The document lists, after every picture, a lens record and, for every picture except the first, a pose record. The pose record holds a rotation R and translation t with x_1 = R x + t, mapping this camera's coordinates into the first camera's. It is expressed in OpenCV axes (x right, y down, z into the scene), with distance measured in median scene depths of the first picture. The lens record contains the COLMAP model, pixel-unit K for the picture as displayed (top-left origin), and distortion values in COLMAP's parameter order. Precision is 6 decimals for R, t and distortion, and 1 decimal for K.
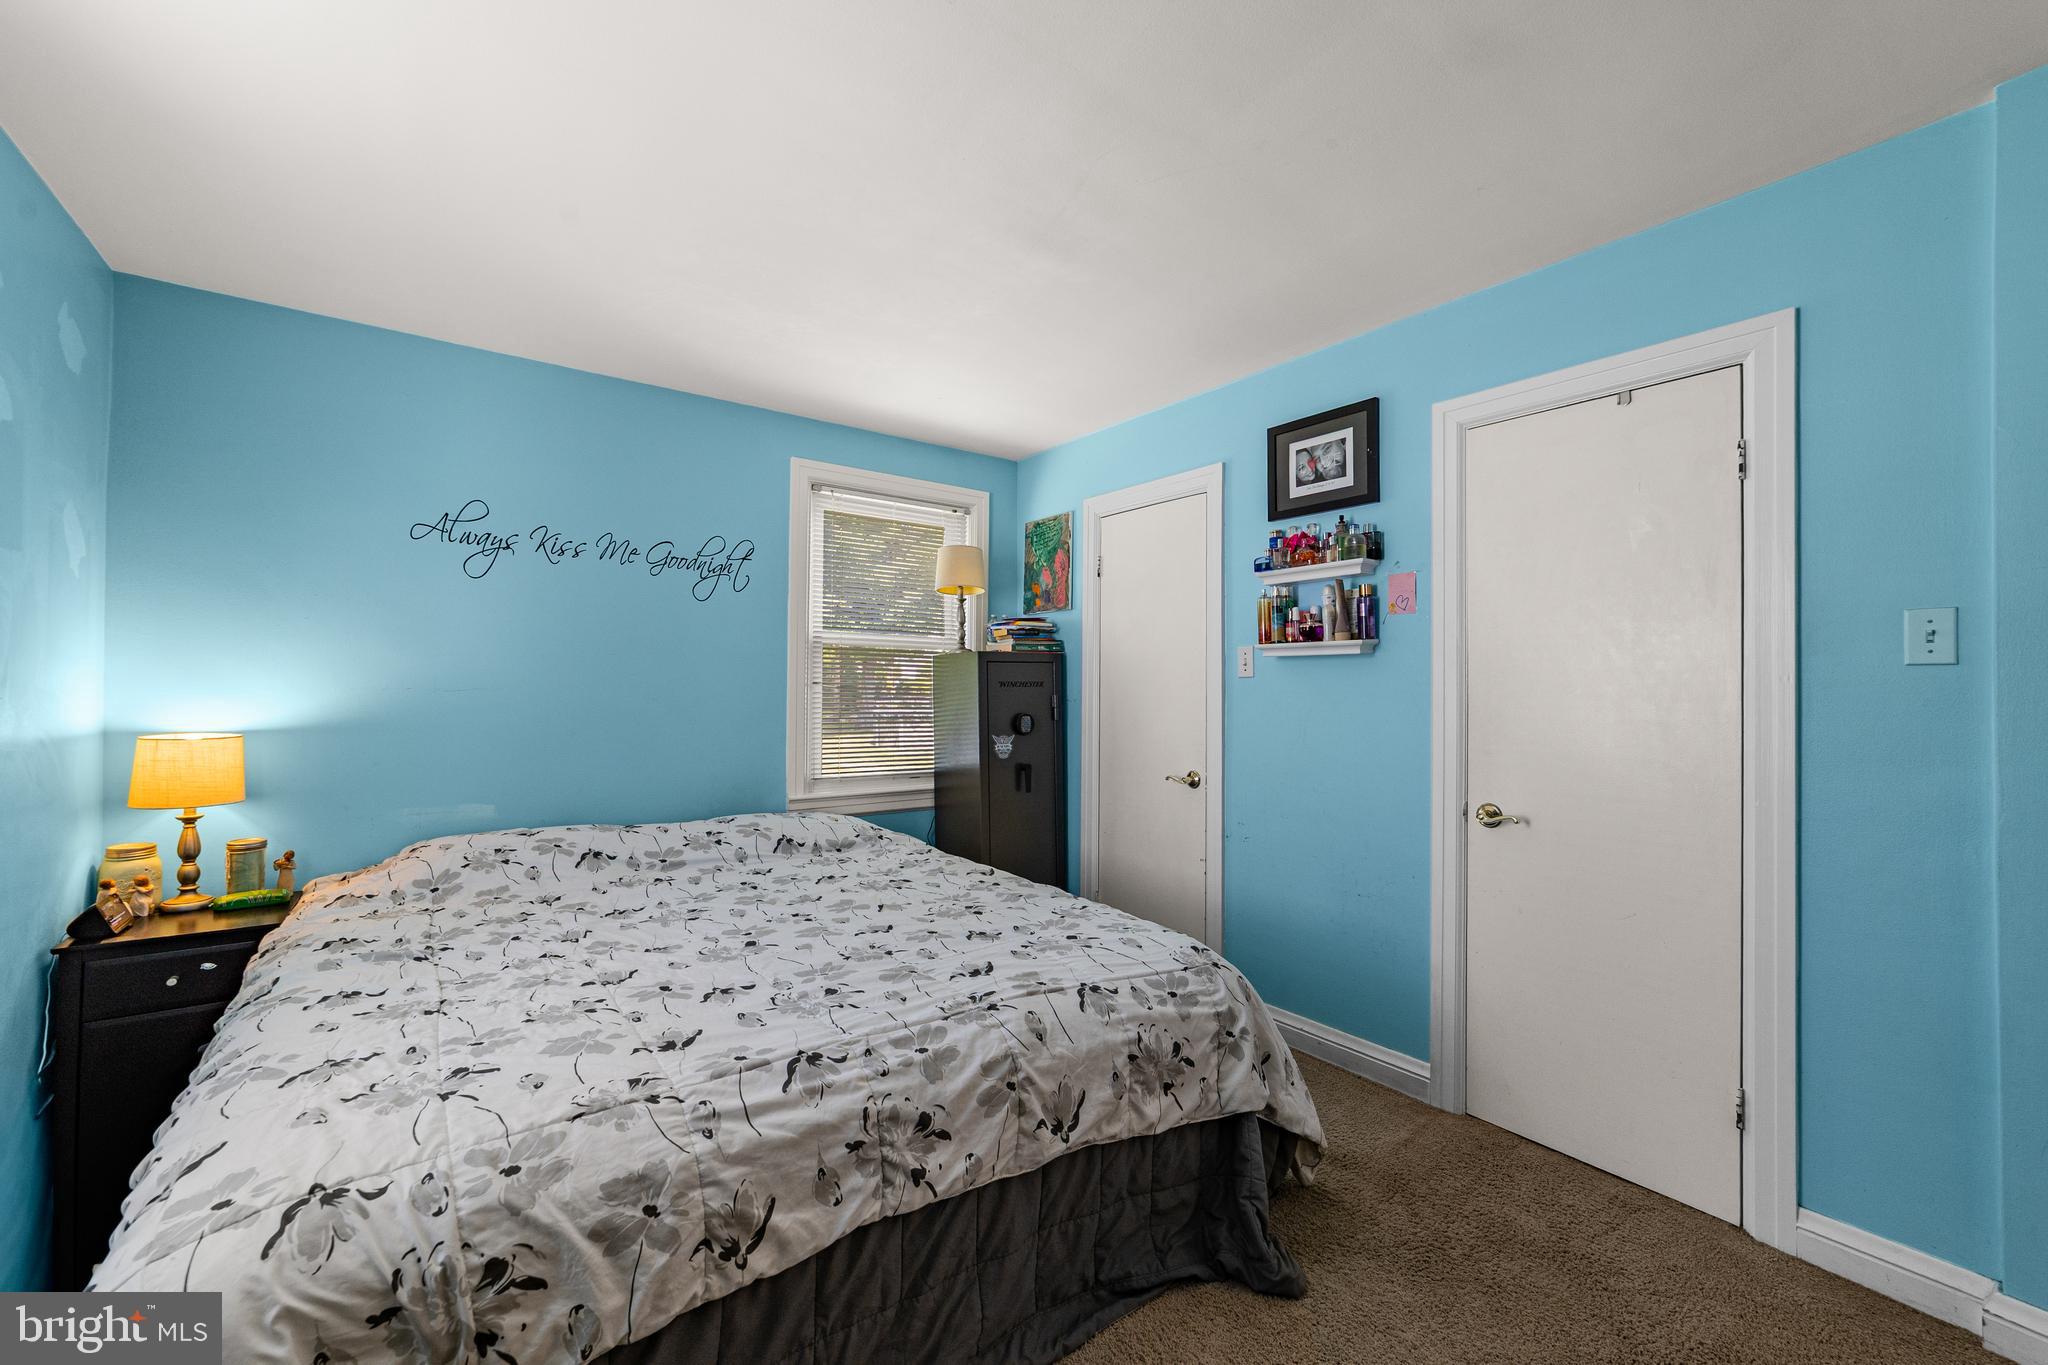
lens RADIAL K [[822.2, 0, 1017.0], [0, 822.2, 678.1], [0, 0, 1]] dist [-0.009633, 0.004433]
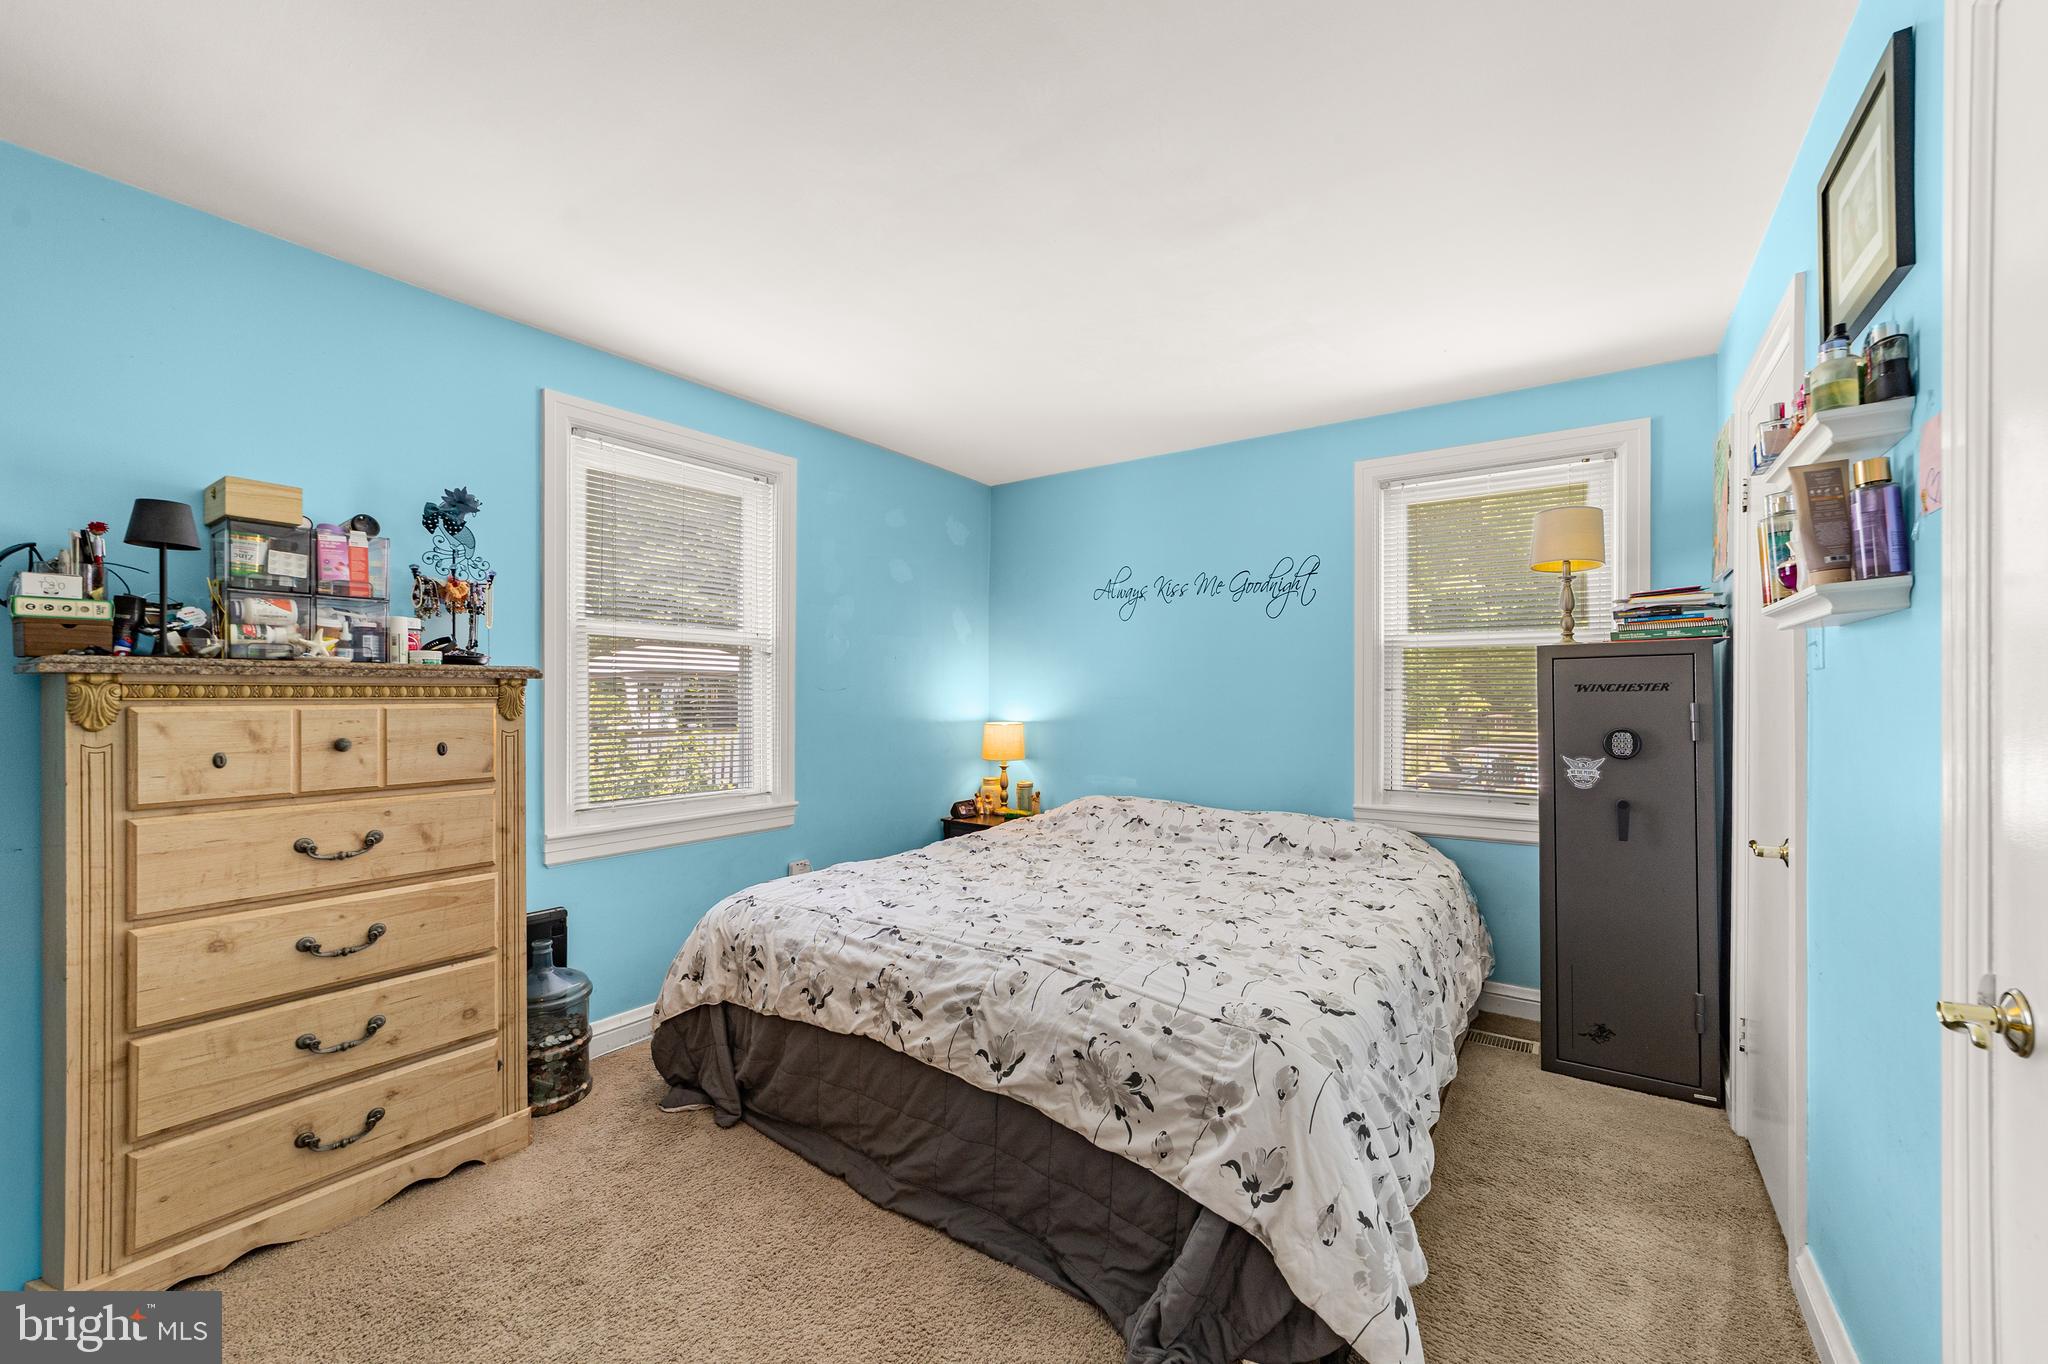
lens RADIAL K [[822.2, 0, 1024.6], [0, 822.2, 692.8], [0, 0, 1]] dist [-0.009633, 0.004433]
pose [[0.309991, -0.009499, -0.950692, 1.055976], [0.016471, 0.999854, -0.004619, 0.014130], [0.950597, -0.014227, 0.310102, 0.602224]]
